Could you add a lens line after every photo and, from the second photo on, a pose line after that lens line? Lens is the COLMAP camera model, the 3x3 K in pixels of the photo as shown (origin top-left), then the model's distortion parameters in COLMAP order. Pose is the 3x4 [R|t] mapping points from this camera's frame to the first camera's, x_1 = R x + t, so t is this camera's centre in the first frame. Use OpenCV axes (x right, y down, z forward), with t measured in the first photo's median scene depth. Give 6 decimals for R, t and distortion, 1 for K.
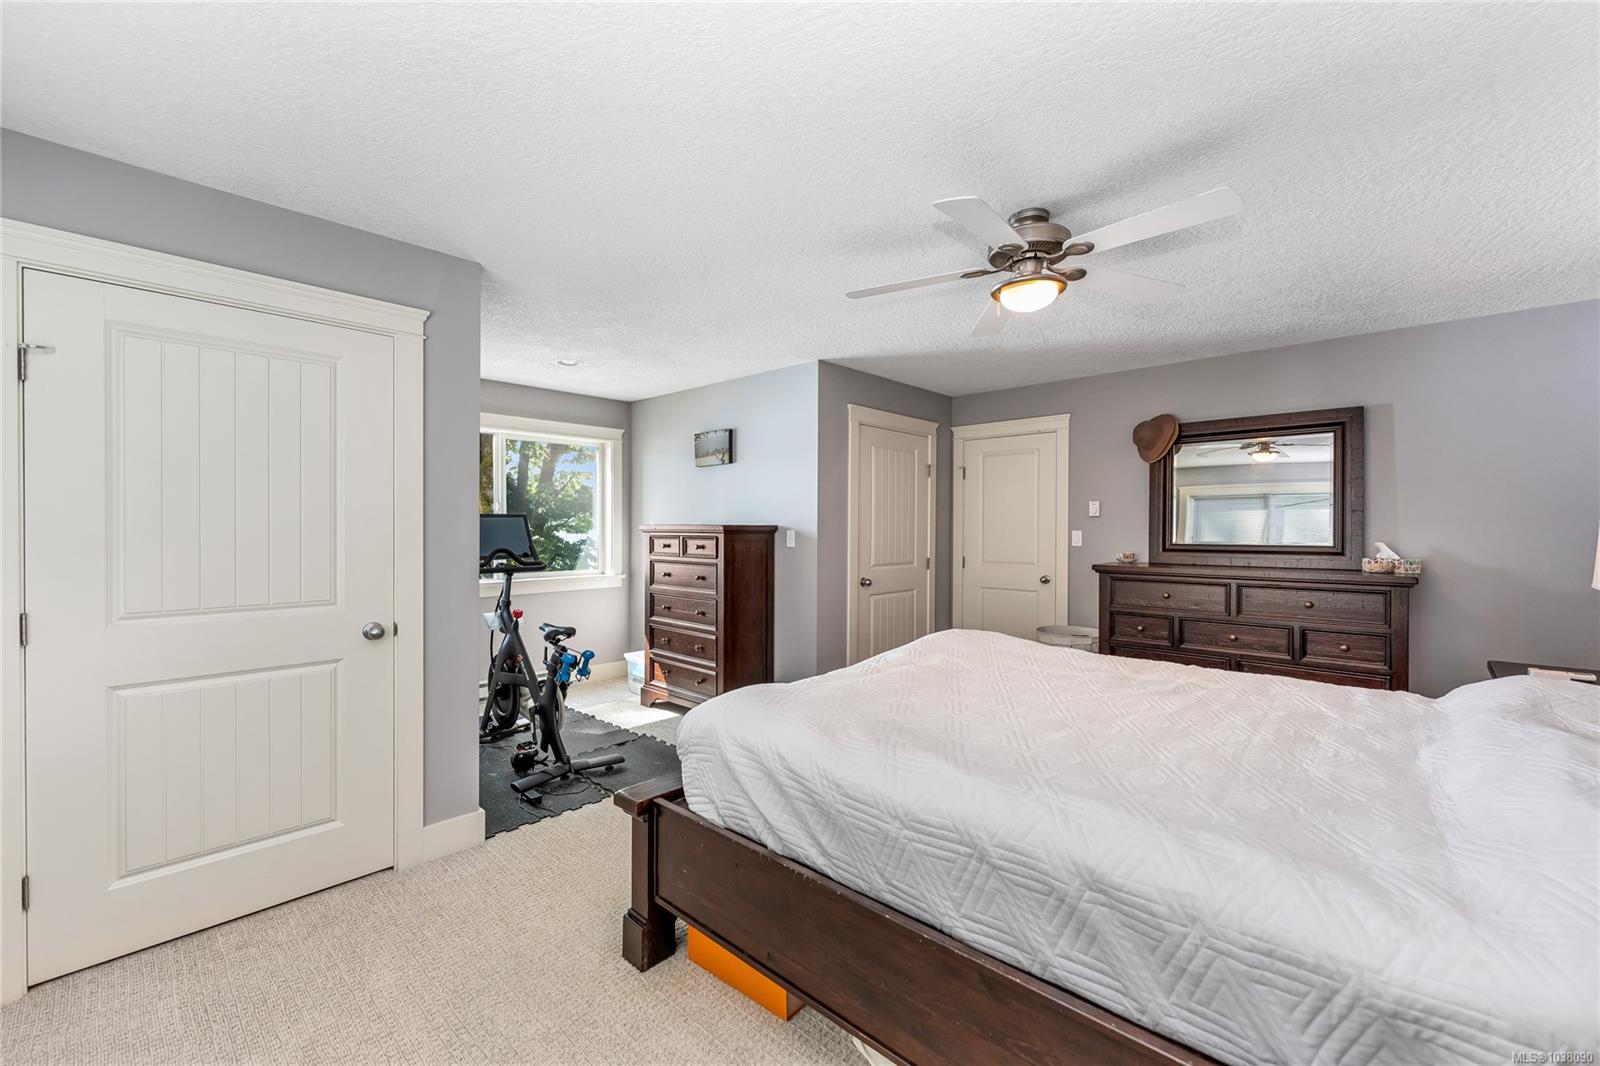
lens RADIAL K [[658.4, 0, 801.7], [0, 658.4, 526.5], [0, 0, 1]] dist [-0.000412, -0.000040]
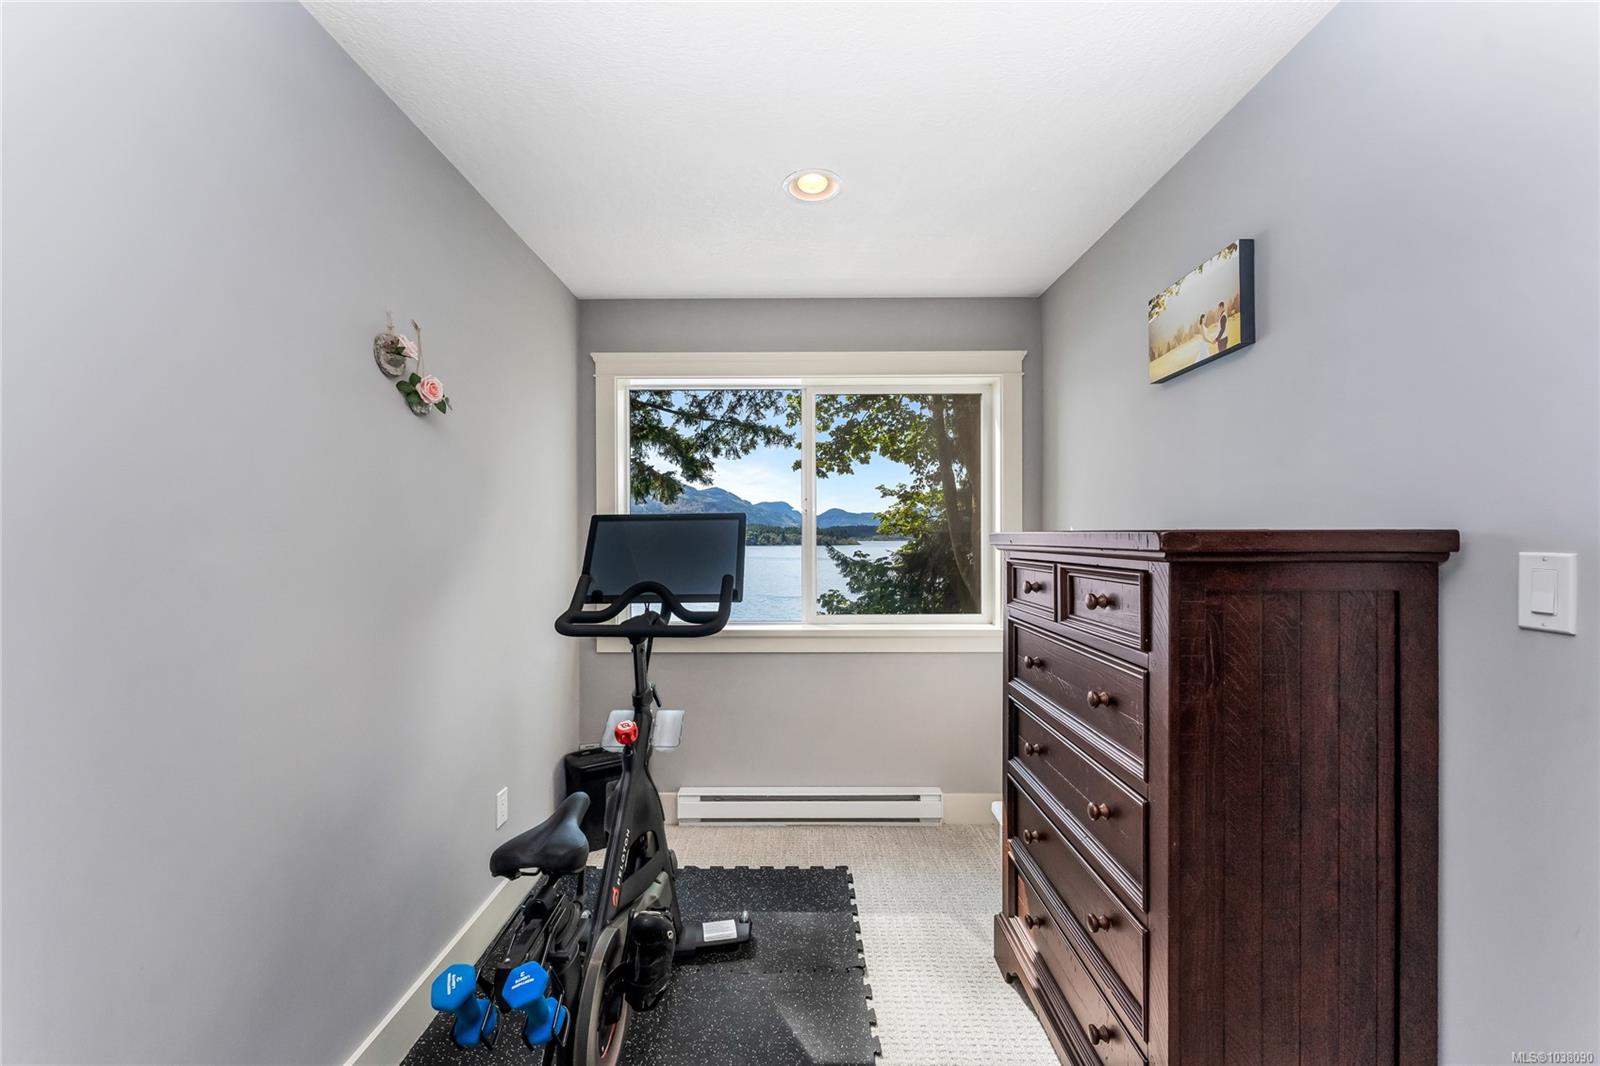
lens RADIAL K [[640.4, 0, 792.9], [0, 640.4, 534.9], [0, 0, 1]] dist [-0.000982, -0.000062]
pose [[0.677645, -0.004221, -0.735377, -0.030231], [-0.000493, 0.999981, -0.006194, 0.001804], [0.735389, 0.004560, 0.677630, 0.684988]]
